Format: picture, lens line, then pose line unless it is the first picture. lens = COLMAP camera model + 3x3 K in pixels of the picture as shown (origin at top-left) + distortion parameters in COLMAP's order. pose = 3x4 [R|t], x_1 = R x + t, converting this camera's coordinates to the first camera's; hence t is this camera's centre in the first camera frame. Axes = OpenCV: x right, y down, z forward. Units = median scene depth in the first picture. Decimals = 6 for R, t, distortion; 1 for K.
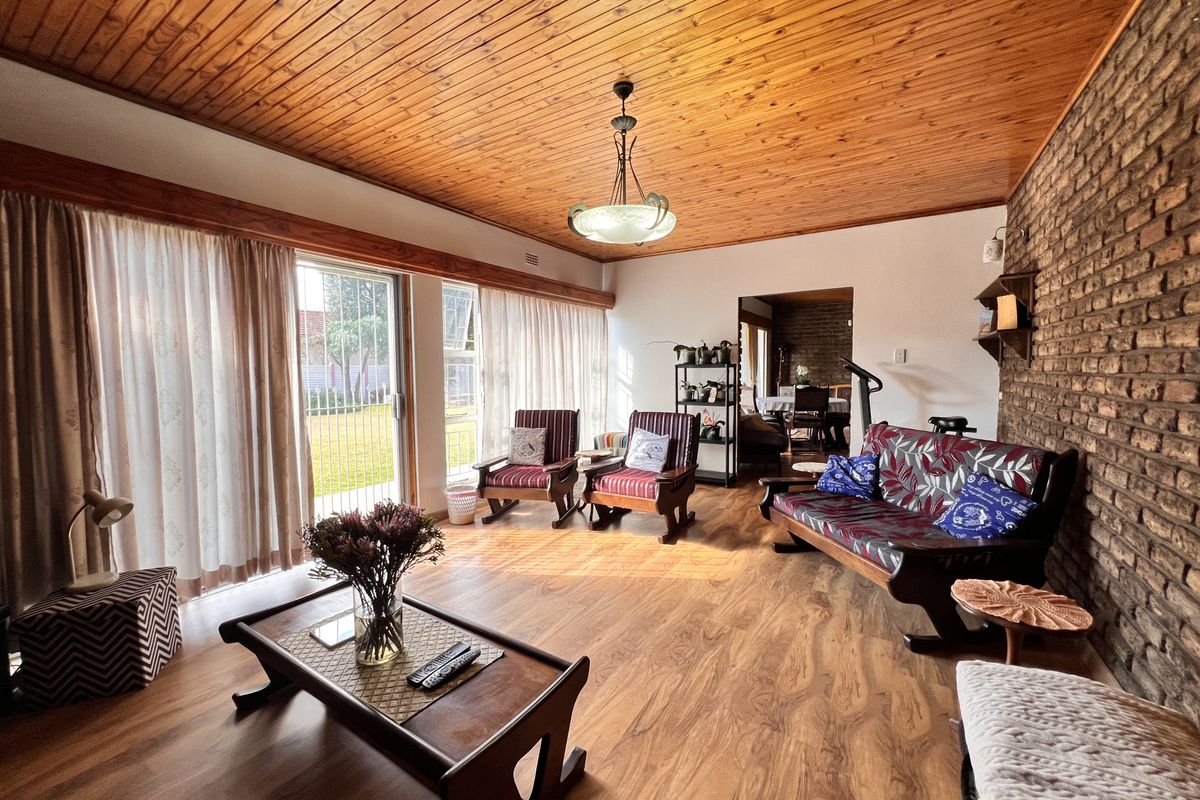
lens RADIAL K [[461.6, 0, 600.4], [0, 461.6, 409.7], [0, 0, 1]] dist [-0.000600, -0.000002]
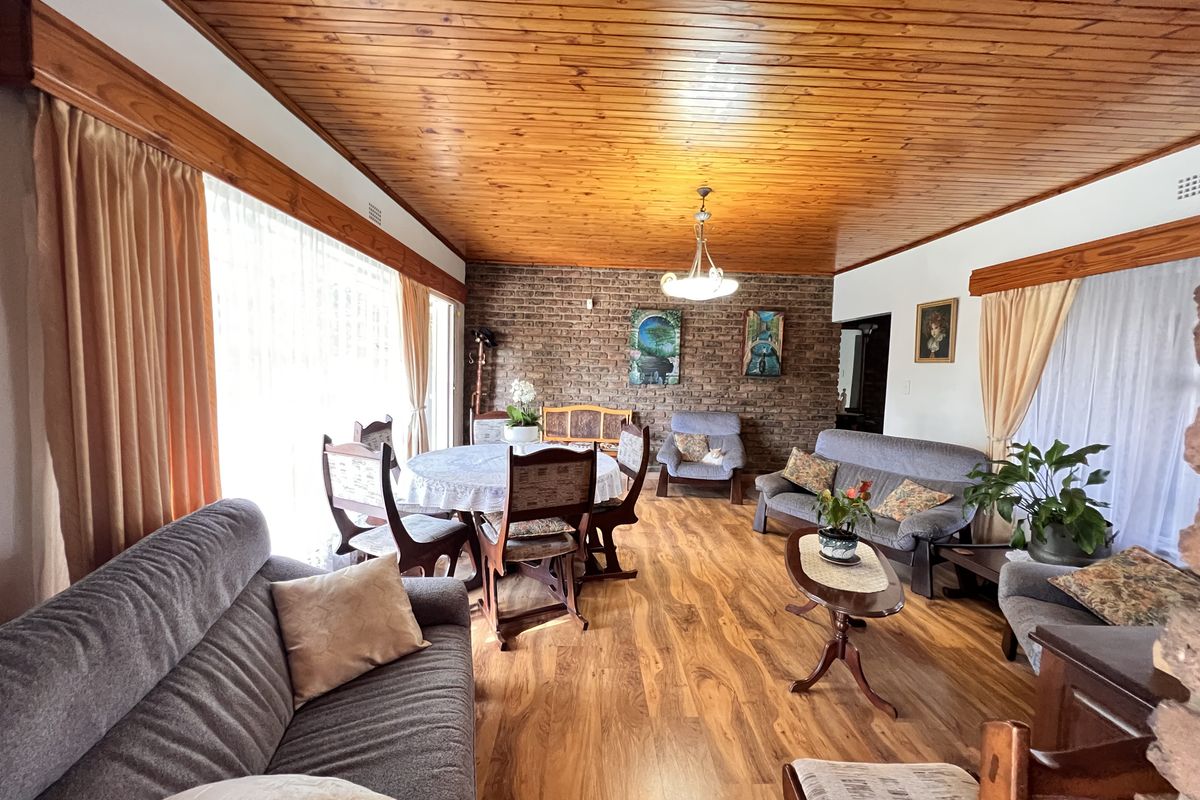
lens RADIAL K [[461.6, 0, 601.2], [0, 461.6, 405.2], [0, 0, 1]] dist [-0.000600, -0.000002]
pose [[0.826435, -0.024306, 0.562508, 0.212887], [0.031581, 0.999496, -0.003210, -0.052615], [-0.562146, 0.020418, 0.826786, 0.499290]]
